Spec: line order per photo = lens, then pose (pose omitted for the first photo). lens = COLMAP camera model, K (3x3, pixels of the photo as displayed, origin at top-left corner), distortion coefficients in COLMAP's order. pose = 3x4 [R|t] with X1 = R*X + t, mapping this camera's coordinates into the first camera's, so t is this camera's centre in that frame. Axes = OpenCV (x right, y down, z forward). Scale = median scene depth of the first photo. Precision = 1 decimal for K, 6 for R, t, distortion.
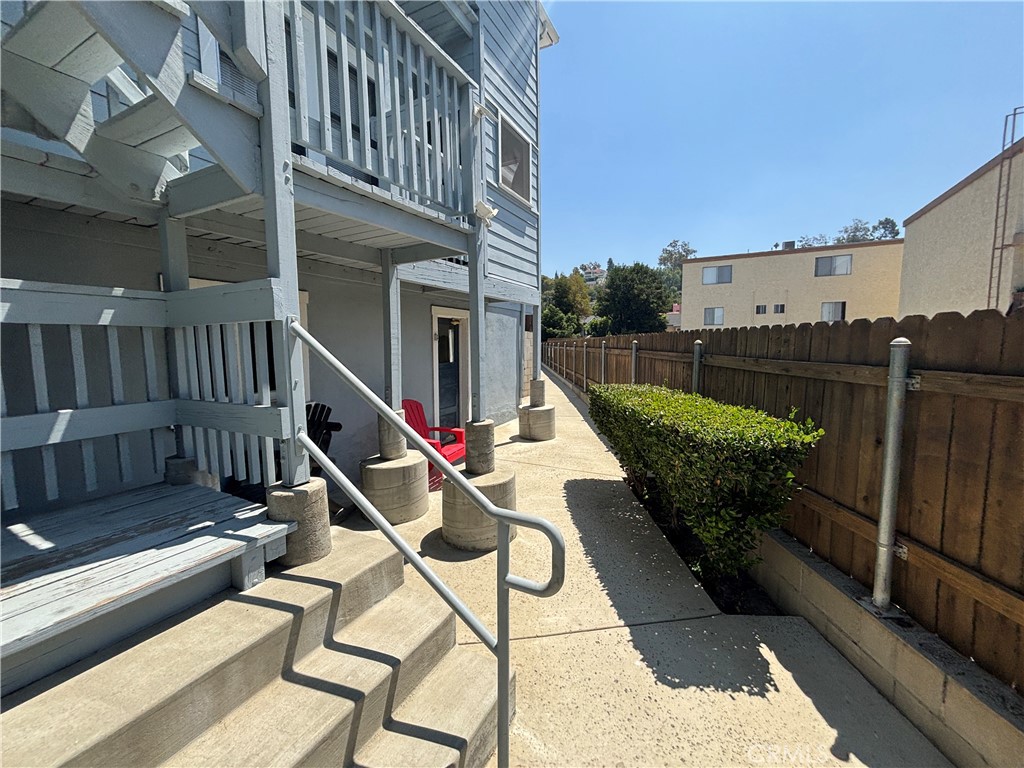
lens RADIAL K [[414.6, 0, 511.3], [0, 414.6, 379.7], [0, 0, 1]] dist [0.001141, 0.000468]
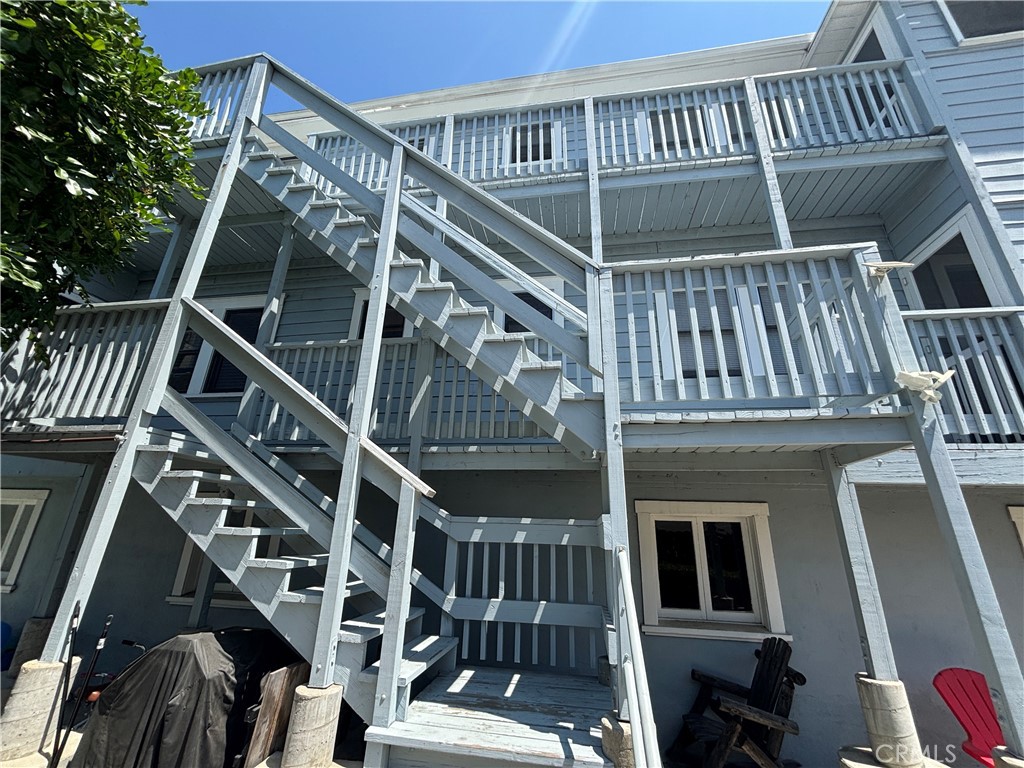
lens RADIAL K [[414.1, 0, 512.8], [0, 414.1, 382.3], [0, 0, 1]] dist [-0.000534, 0.000459]
pose [[0.309639, -0.305879, -0.900312, 0.605649], [-0.118747, 0.926994, -0.355784, -0.131852], [0.943410, 0.217073, 0.250711, 0.316116]]
